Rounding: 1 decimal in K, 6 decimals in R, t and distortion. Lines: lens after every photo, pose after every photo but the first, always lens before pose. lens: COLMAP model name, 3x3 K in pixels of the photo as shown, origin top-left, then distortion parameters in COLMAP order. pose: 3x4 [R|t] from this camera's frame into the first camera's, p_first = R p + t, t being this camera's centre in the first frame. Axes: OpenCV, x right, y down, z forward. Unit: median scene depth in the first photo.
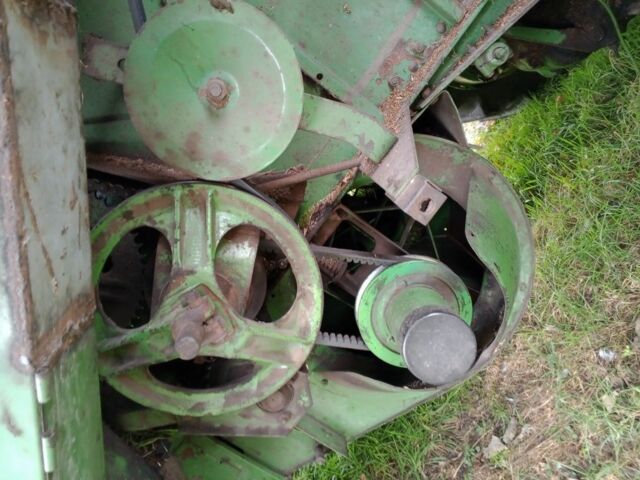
lens RADIAL K [[495.9, 0, 320.0], [0, 495.9, 240.0], [0, 0, 1]] dist [-0.007068, -0.011526]
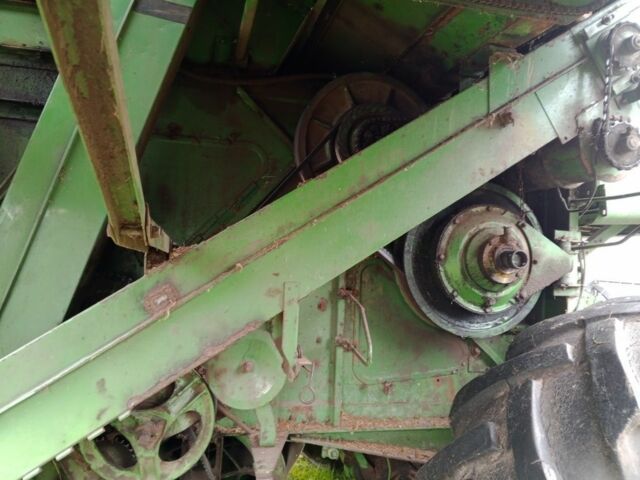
lens RADIAL K [[495.9, 0, 320.0], [0, 495.9, 240.0], [0, 0, 1]] dist [-0.007068, -0.011526]
pose [[0.544043, 0.838410, 0.032942, -0.499132], [-0.733314, 0.494192, -0.466931, 0.179458], [-0.407760, 0.229874, 0.883680, -1.021412]]
